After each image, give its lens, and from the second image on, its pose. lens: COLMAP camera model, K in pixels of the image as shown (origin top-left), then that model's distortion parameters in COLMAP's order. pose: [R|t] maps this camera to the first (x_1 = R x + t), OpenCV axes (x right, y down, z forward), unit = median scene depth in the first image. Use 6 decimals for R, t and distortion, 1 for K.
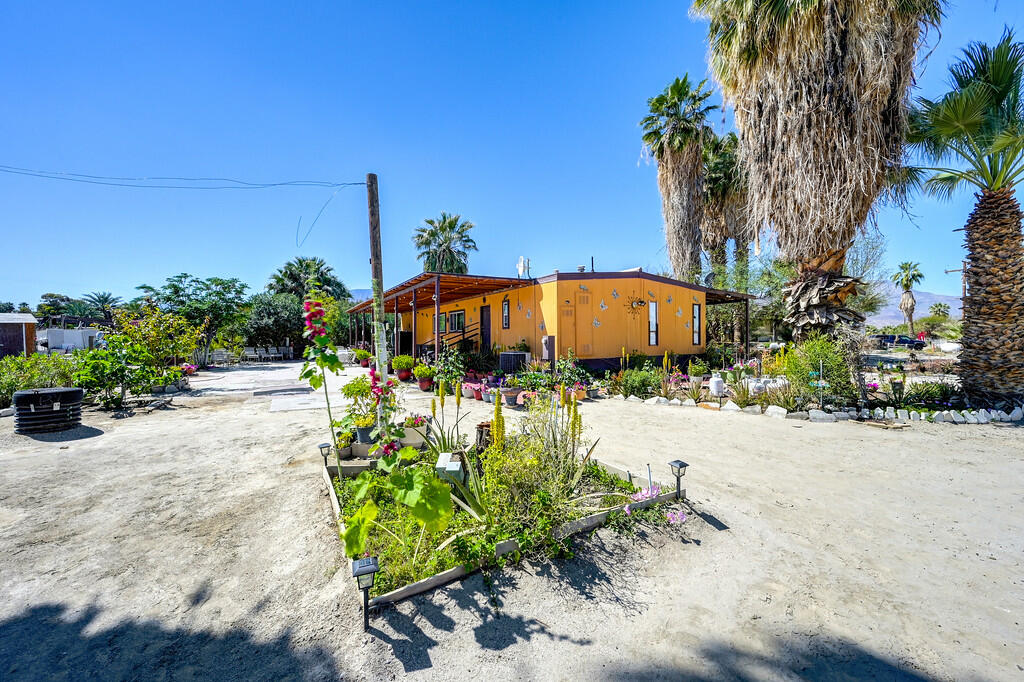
lens RADIAL K [[401.5, 0, 510.7], [0, 401.5, 346.4], [0, 0, 1]] dist [-0.002645, 0.000159]
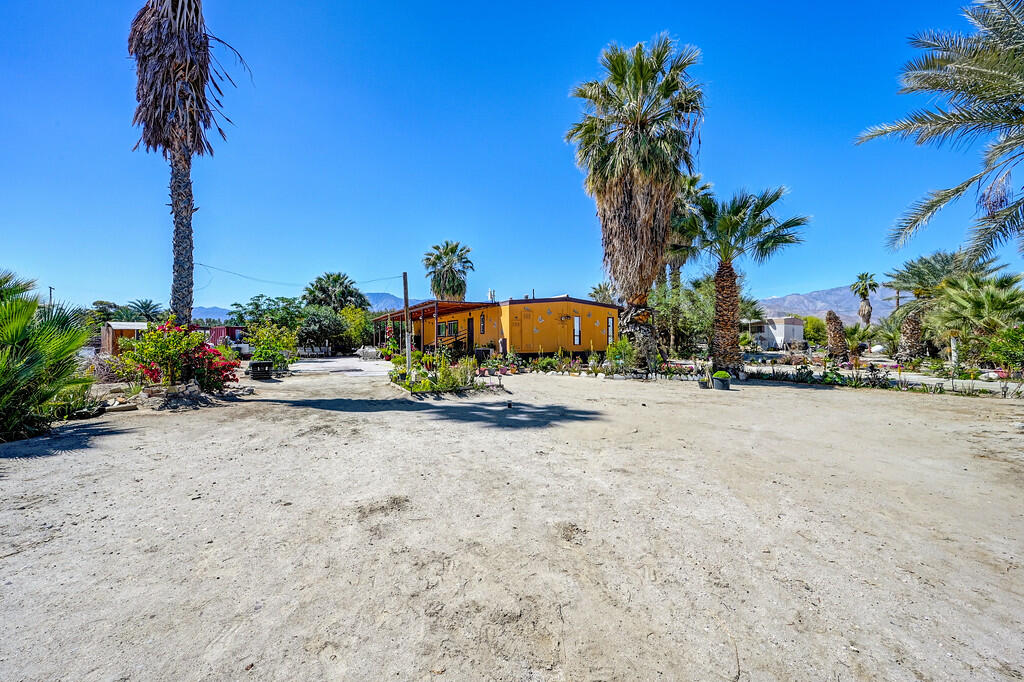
lens RADIAL K [[401.5, 0, 510.7], [0, 401.5, 346.4], [0, 0, 1]] dist [-0.002645, 0.000159]
pose [[0.999738, 0.001231, -0.022857, 0.117147], [-0.001420, 0.999965, -0.008238, 0.014548], [0.022846, 0.008269, 0.999705, -0.468468]]
